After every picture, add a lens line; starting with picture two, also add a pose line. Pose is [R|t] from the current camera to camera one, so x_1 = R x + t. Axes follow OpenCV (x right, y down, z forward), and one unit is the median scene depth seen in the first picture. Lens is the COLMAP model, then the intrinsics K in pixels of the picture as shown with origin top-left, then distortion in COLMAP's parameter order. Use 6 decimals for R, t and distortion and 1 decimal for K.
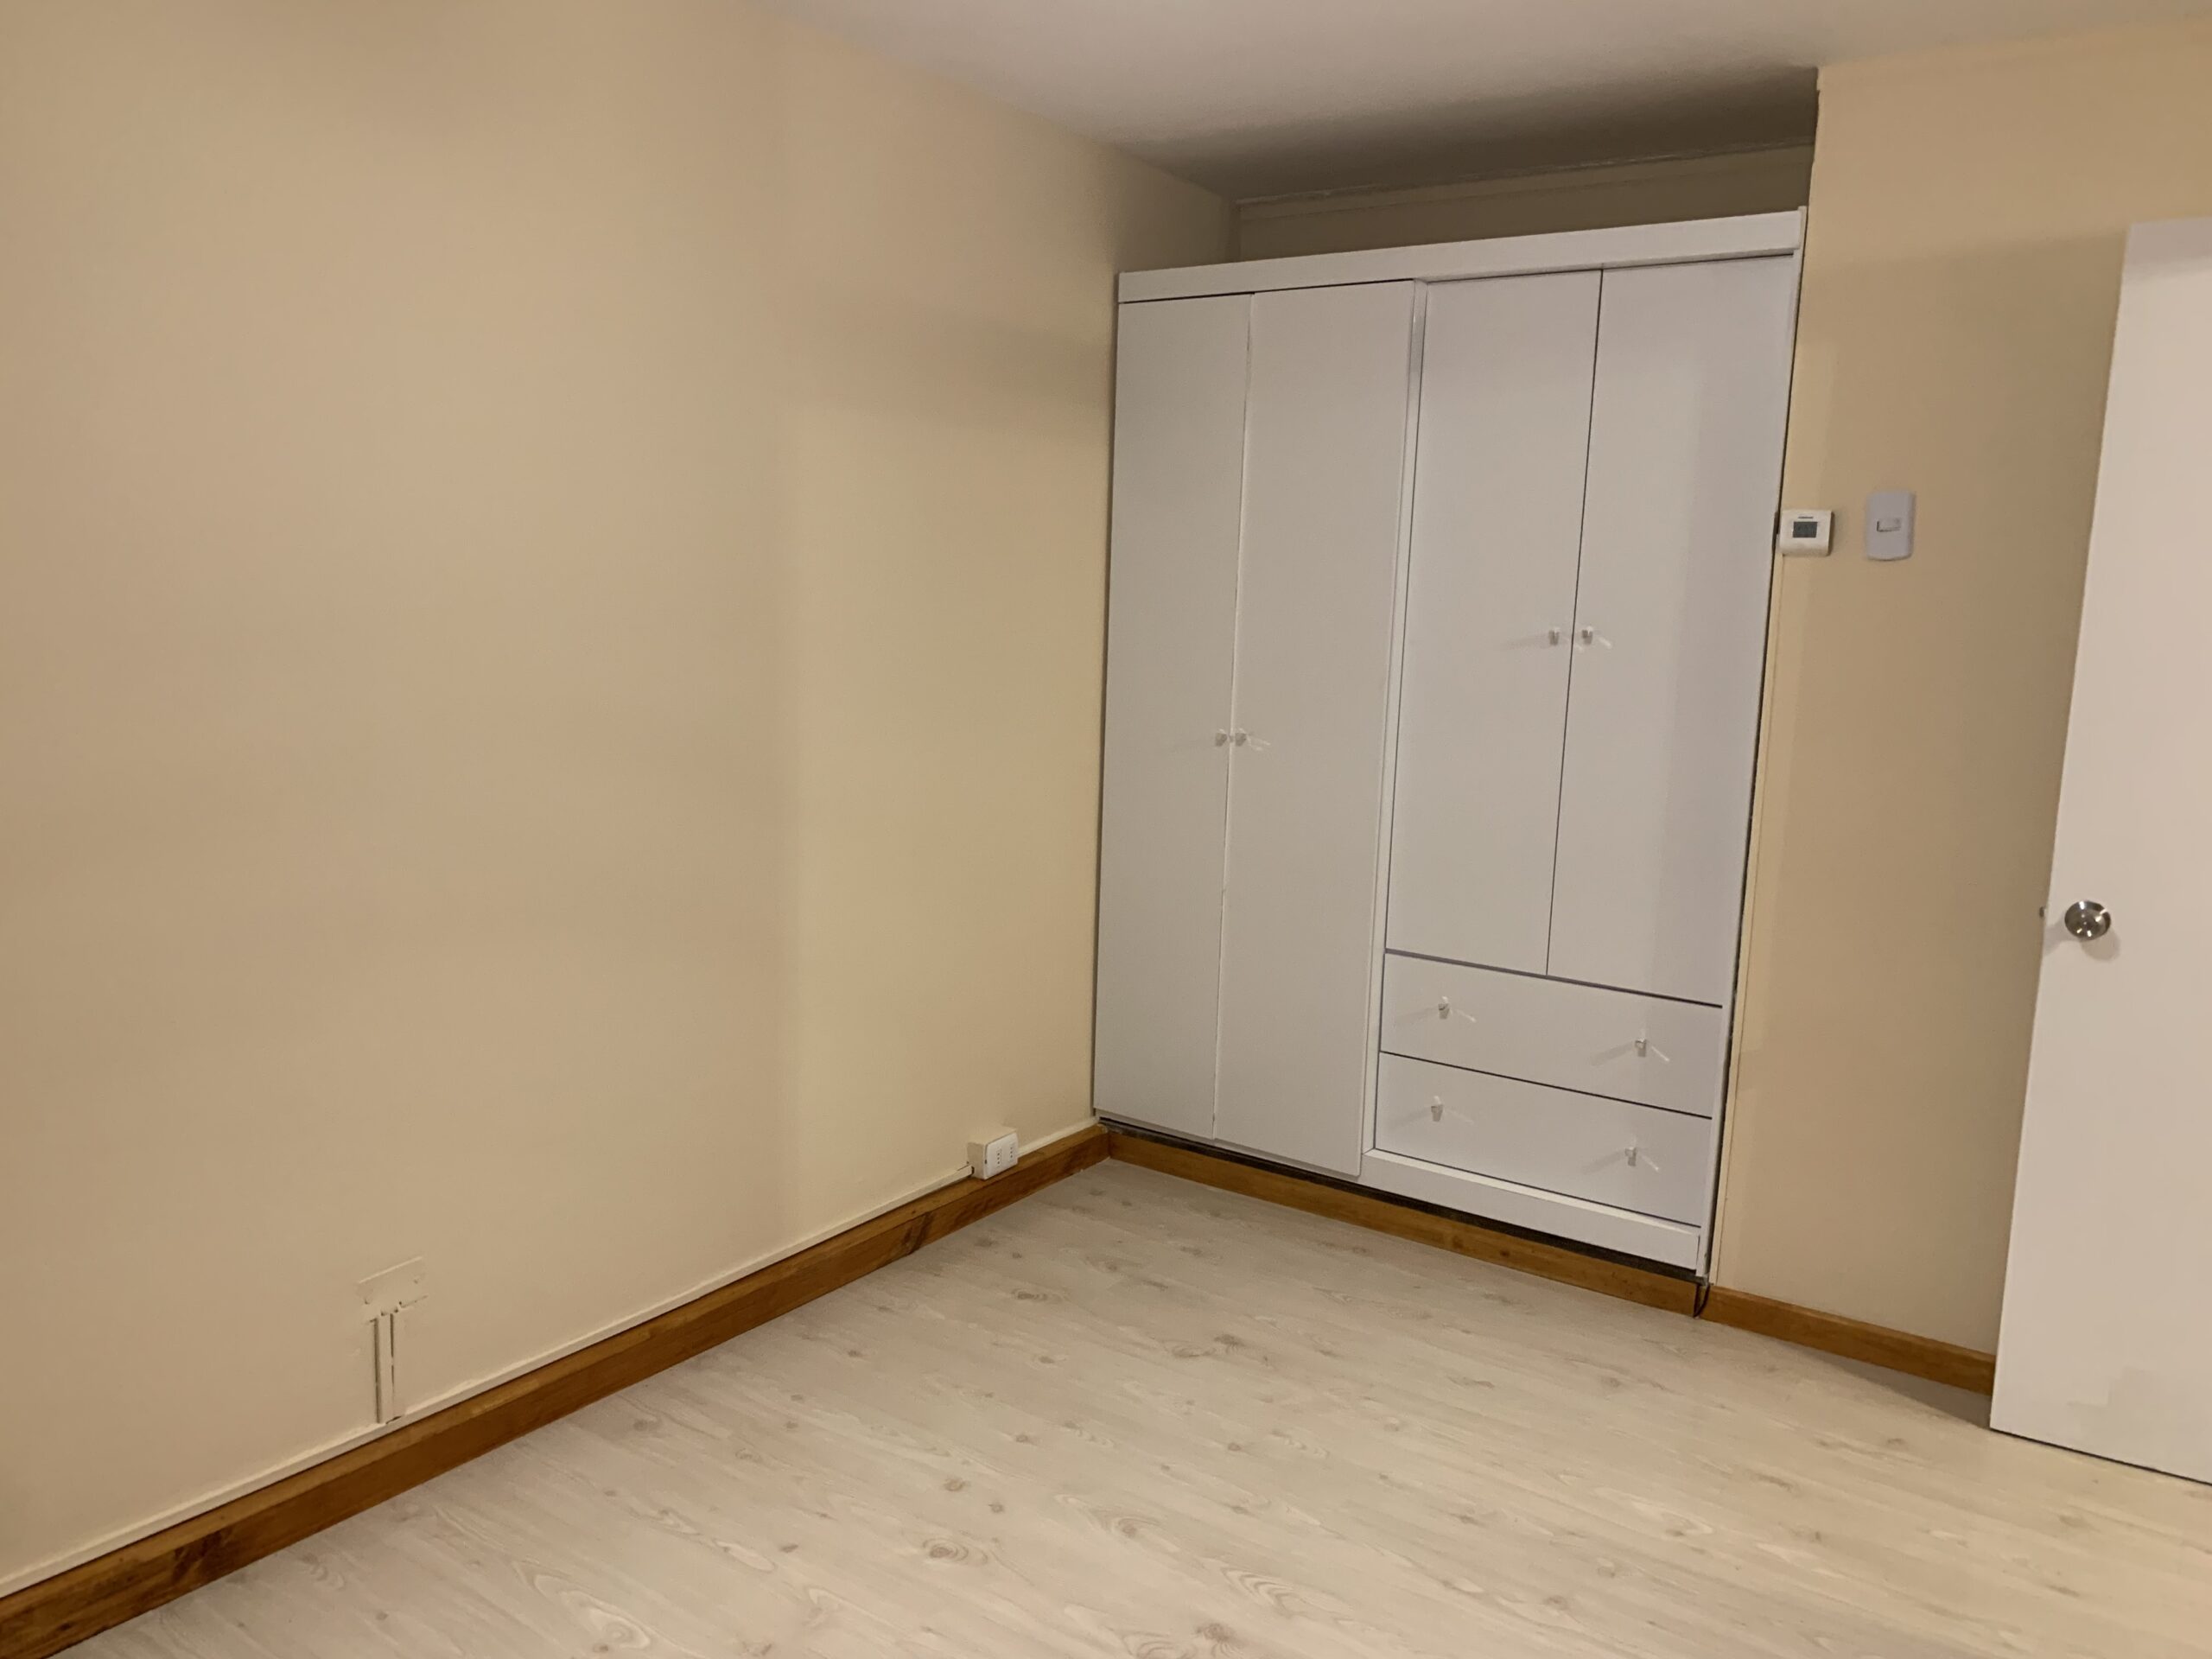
lens RADIAL K [[1691.7, 0, 1096.4], [0, 1691.7, 818.9], [0, 0, 1]] dist [0.070110, -0.079784]
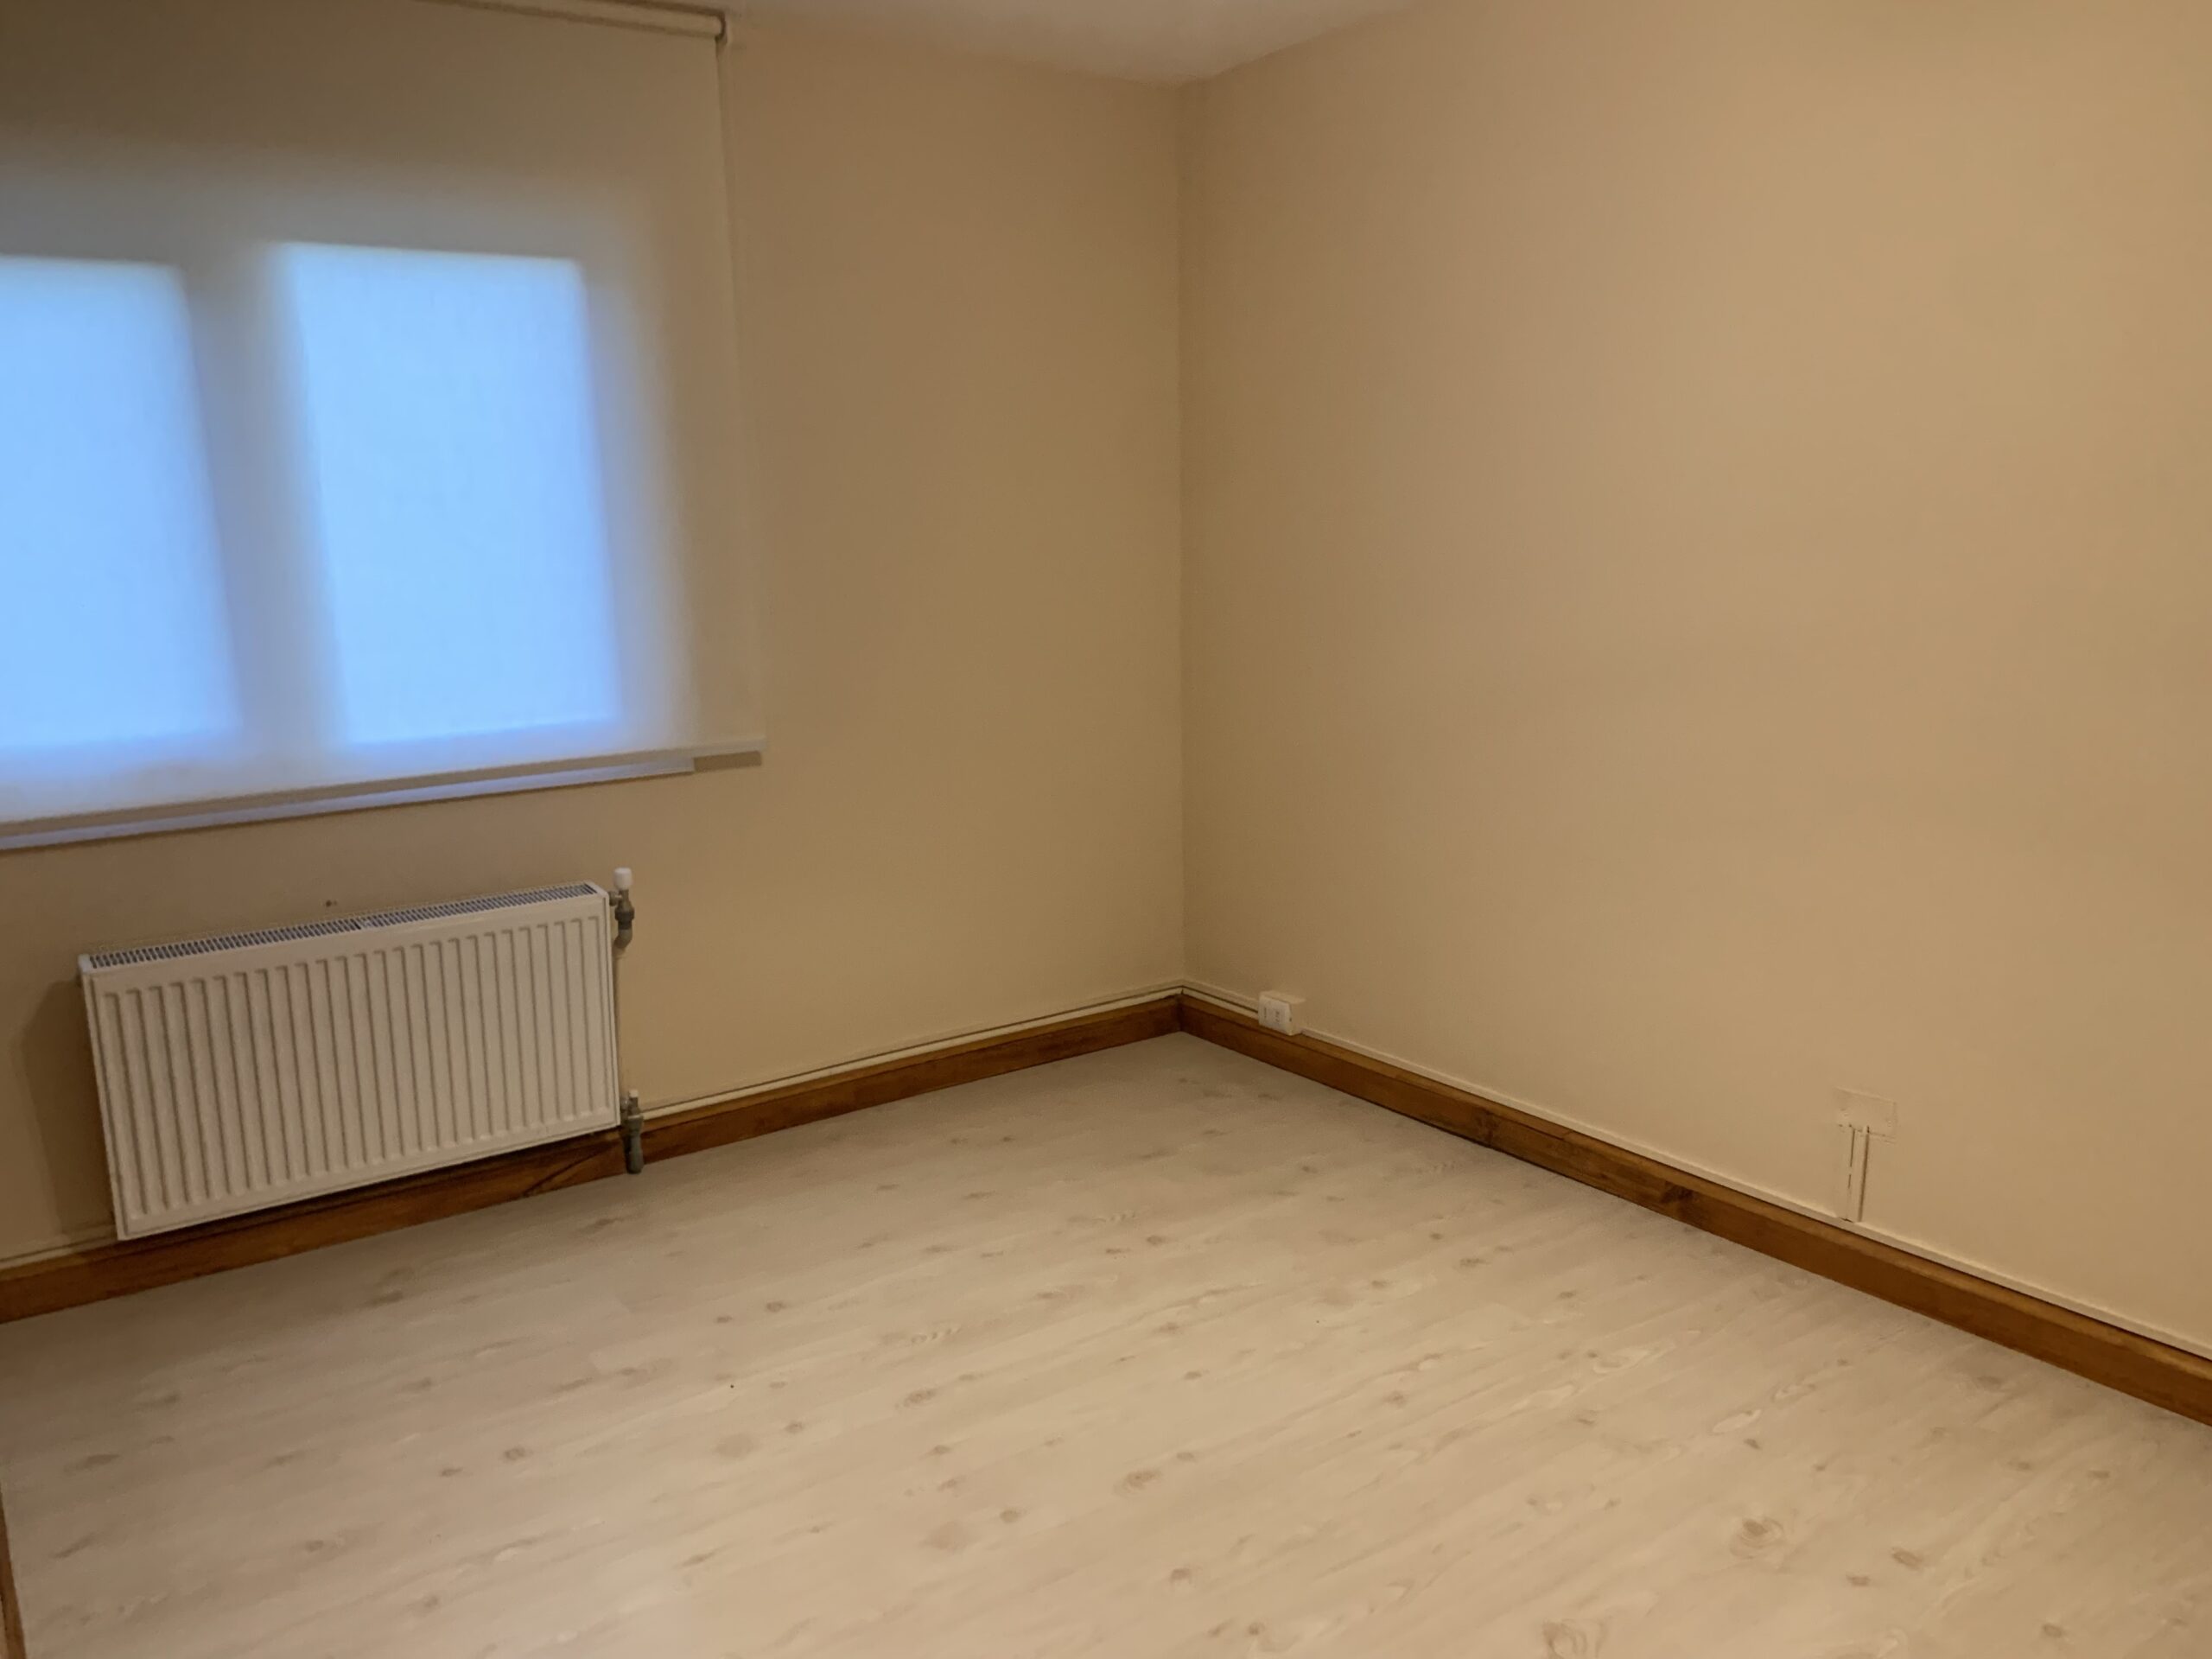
lens RADIAL K [[1691.7, 0, 1096.4], [0, 1691.7, 818.9], [0, 0, 1]] dist [0.070110, -0.079784]
pose [[-0.347869, 0.144833, -0.926288, 0.791655], [-0.119704, 0.973048, 0.197100, -0.076407], [0.929870, 0.179446, -0.321157, 0.860871]]
